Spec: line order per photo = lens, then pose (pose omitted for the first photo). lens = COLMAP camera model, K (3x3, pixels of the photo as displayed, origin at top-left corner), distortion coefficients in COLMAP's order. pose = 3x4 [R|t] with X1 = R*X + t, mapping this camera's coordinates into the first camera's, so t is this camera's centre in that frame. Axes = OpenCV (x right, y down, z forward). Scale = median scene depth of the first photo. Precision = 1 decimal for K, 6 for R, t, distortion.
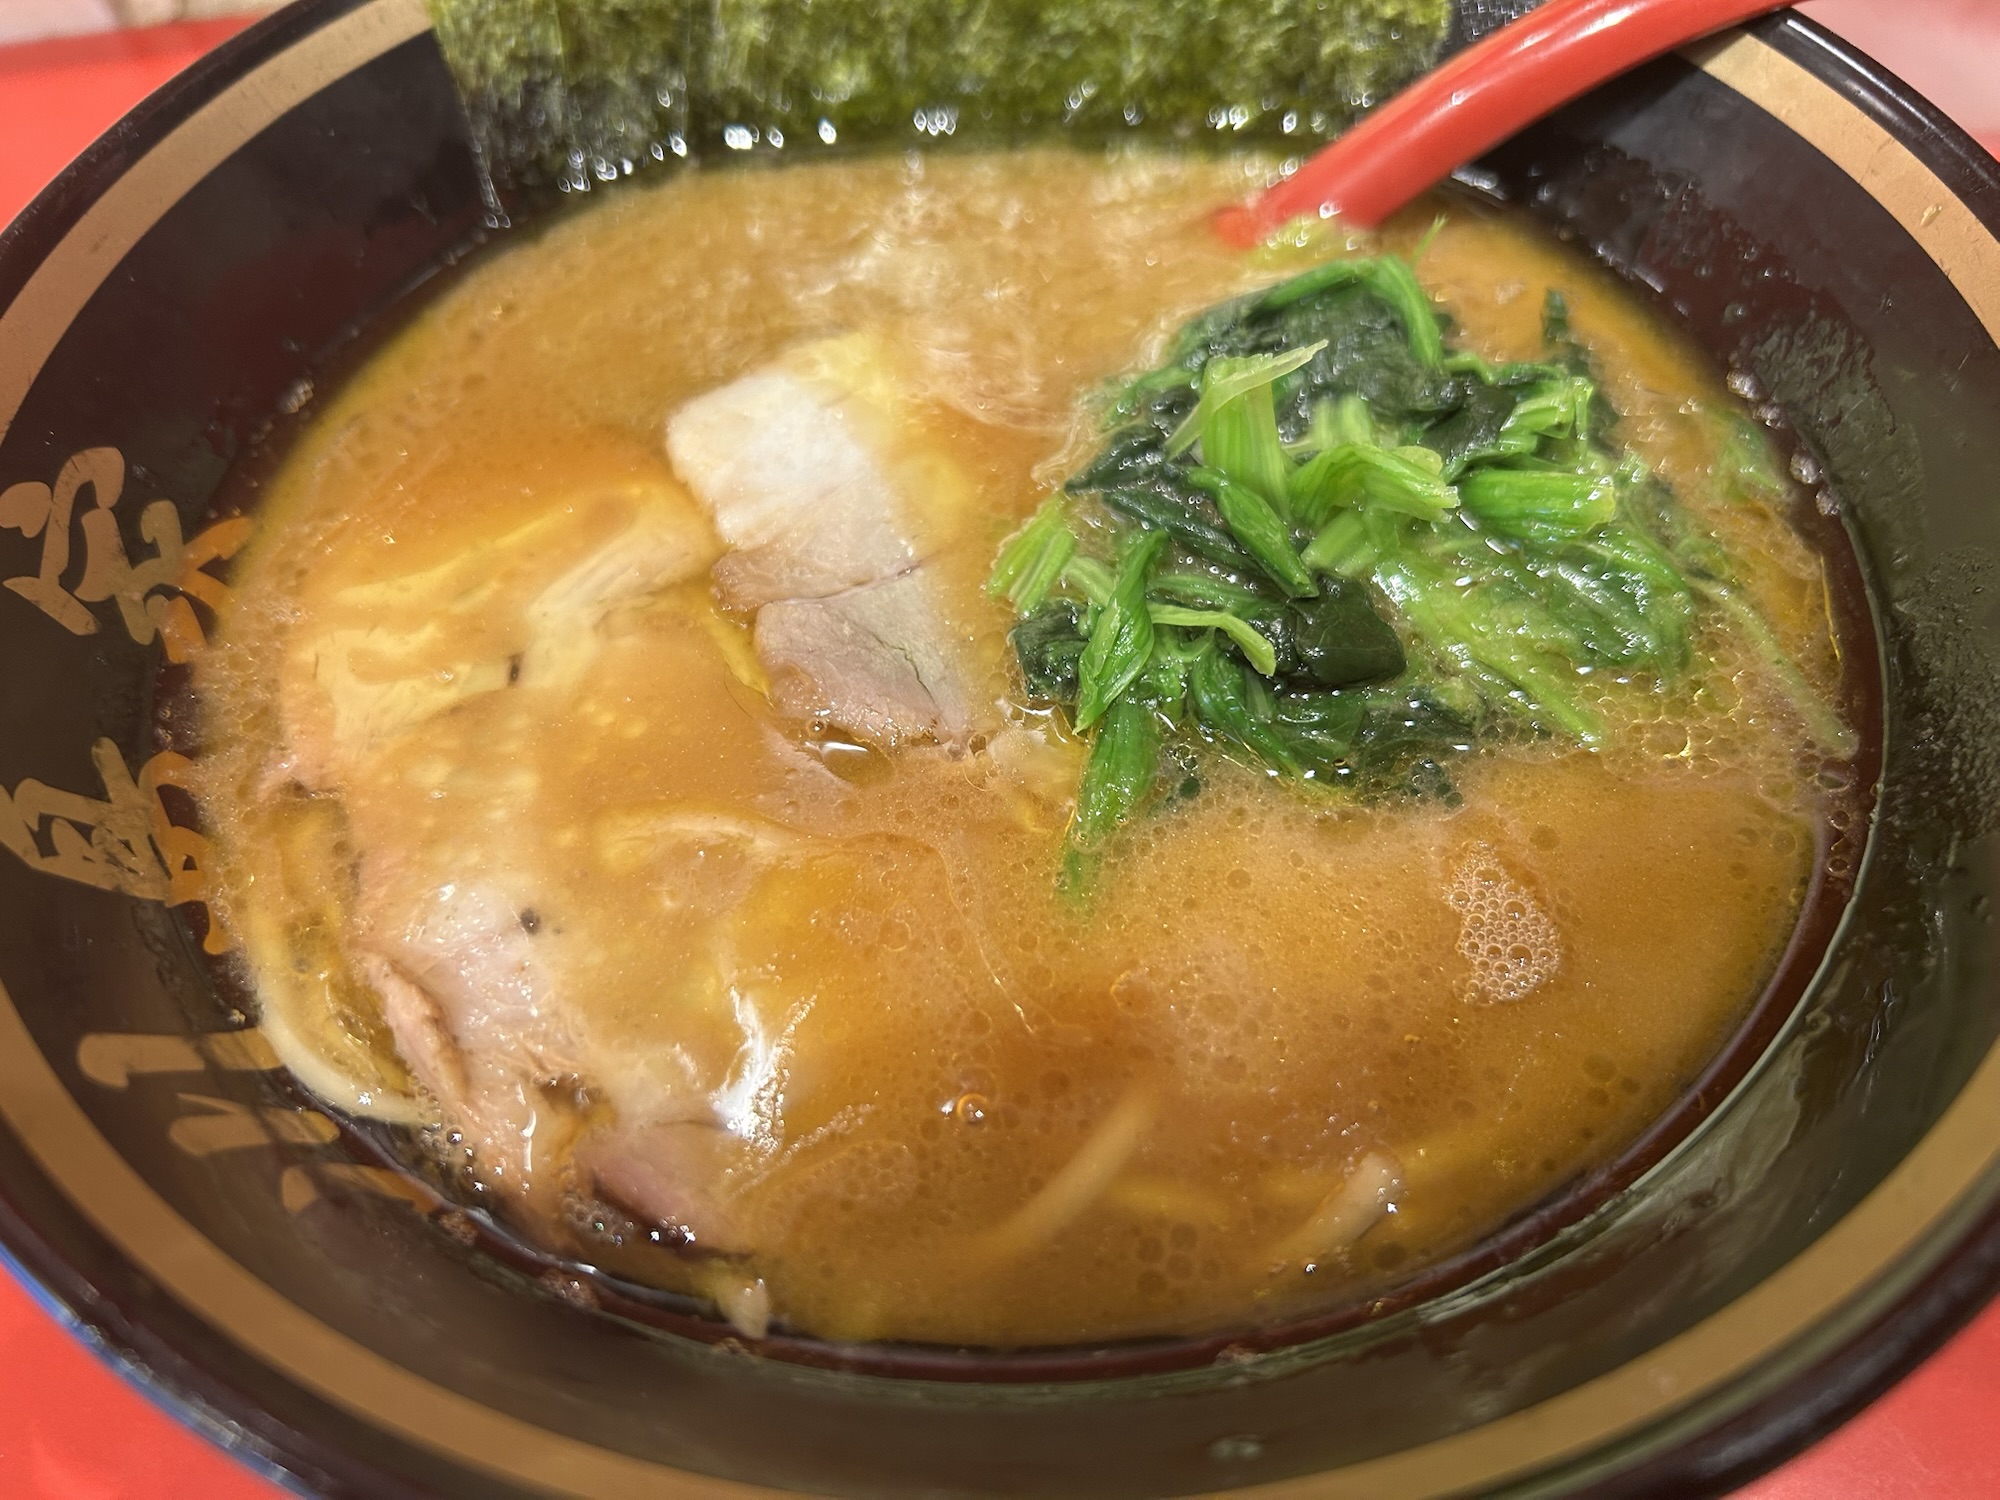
lens RADIAL K [[1537.5, 0, 1013.1], [0, 1537.5, 752.8], [0, 0, 1]] dist [0.007810, -0.000131]
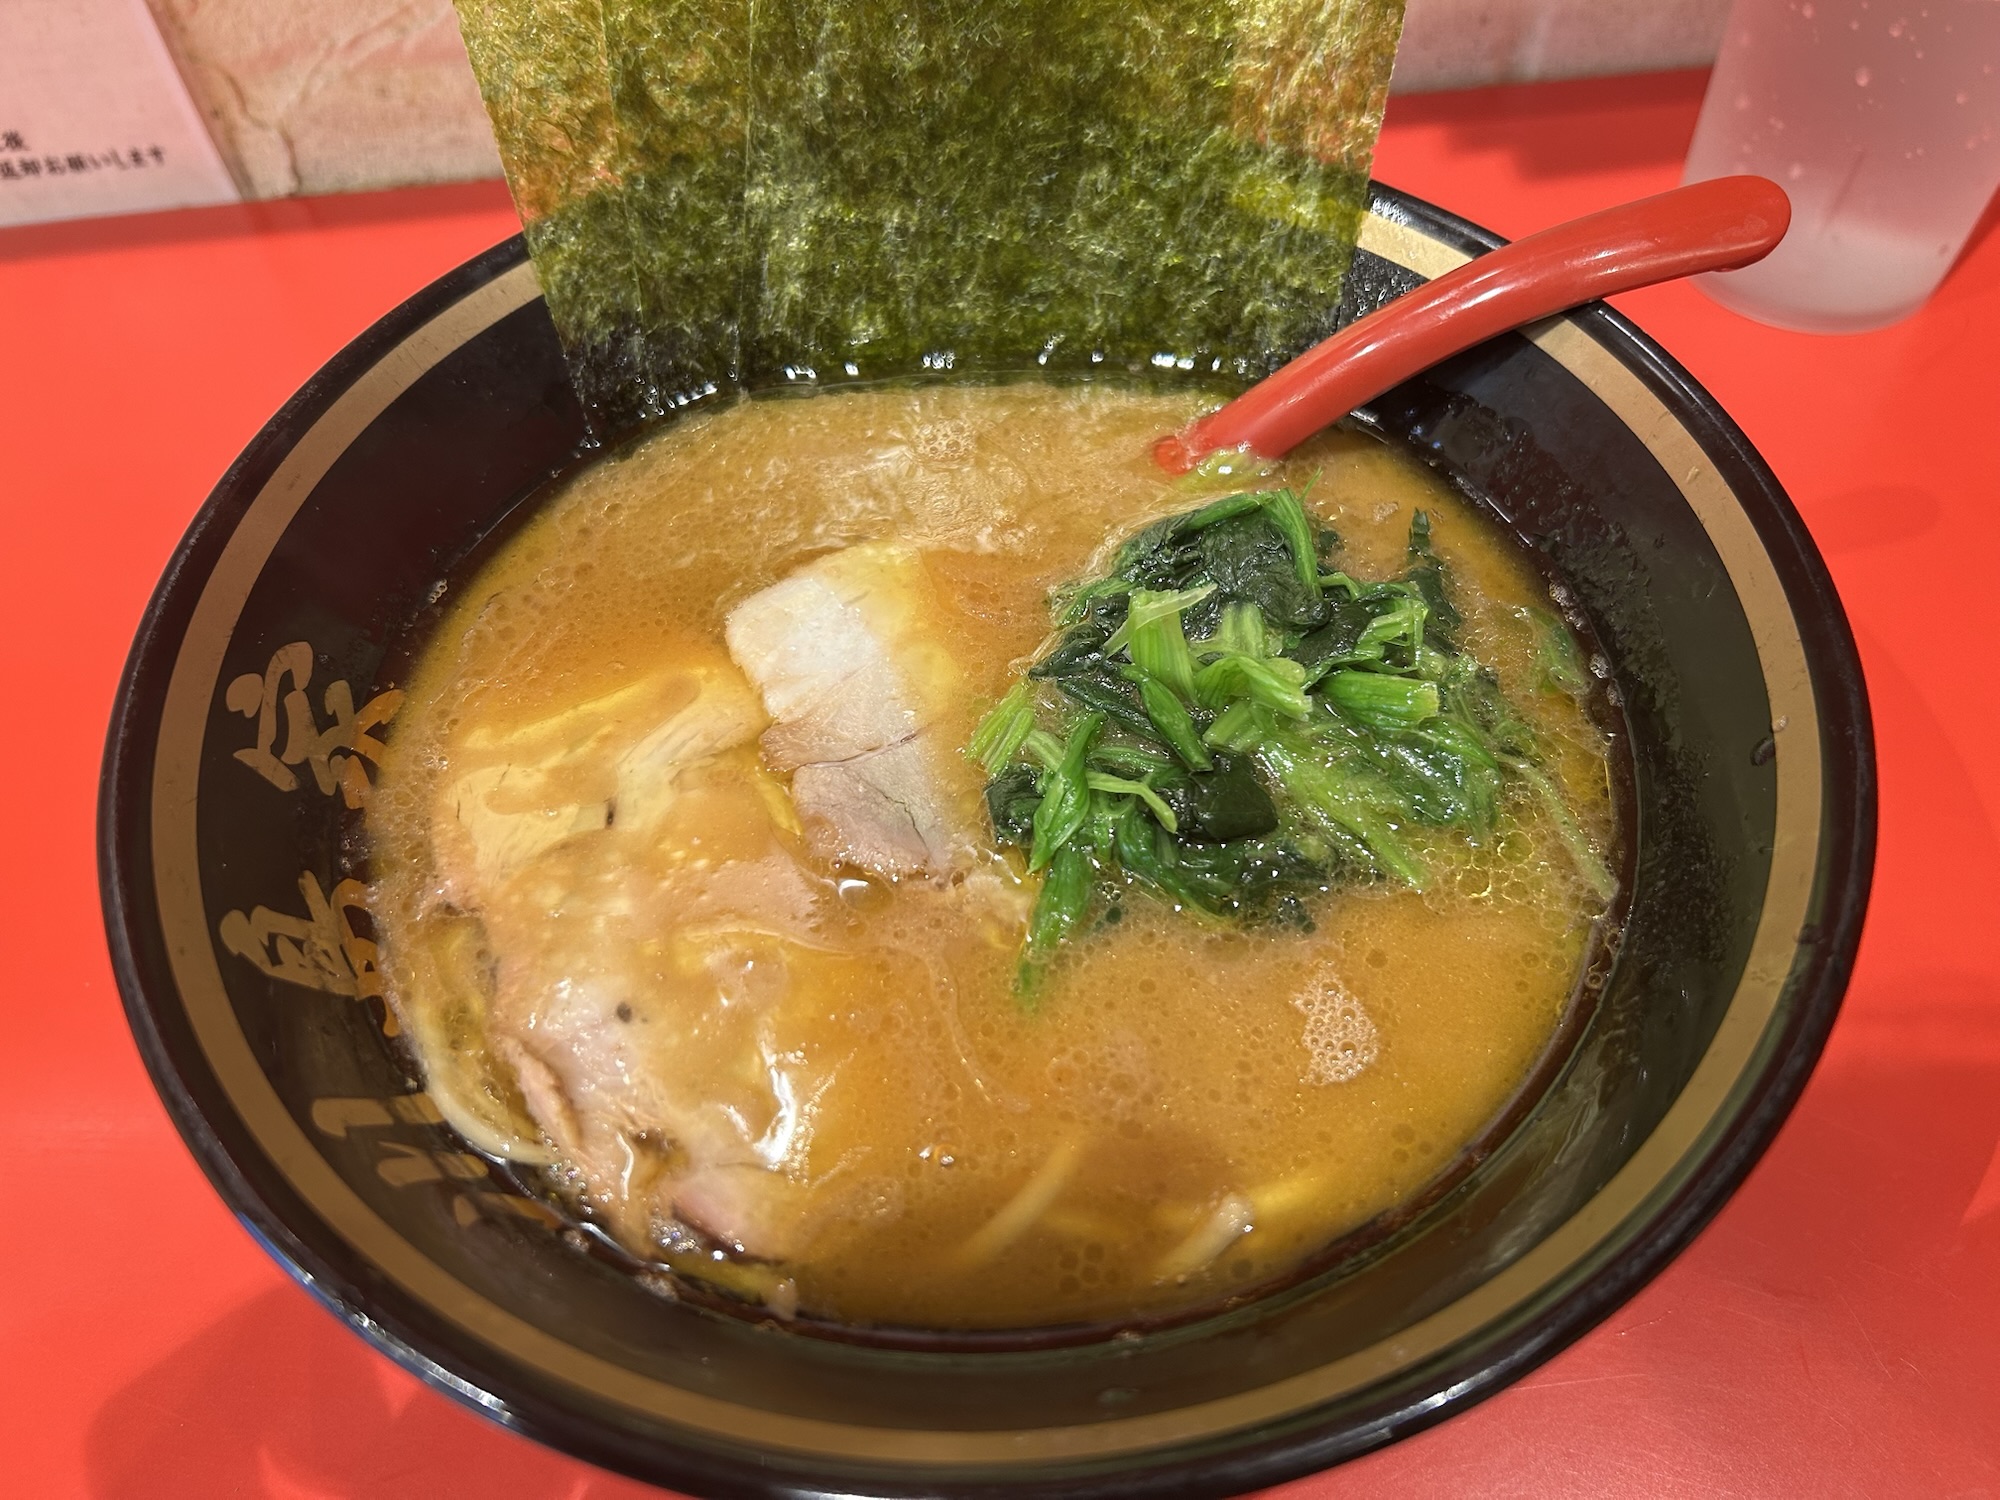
lens RADIAL K [[1445.2, 0, 1000.0], [0, 1445.2, 750.0], [0, 0, 1]] dist [0.059784, -0.006904]
pose [[0.999859, 0.008977, -0.014160, 0.030339], [-0.009572, 0.999050, -0.042519, -0.063002], [0.013765, 0.042648, 0.998995, -0.256065]]
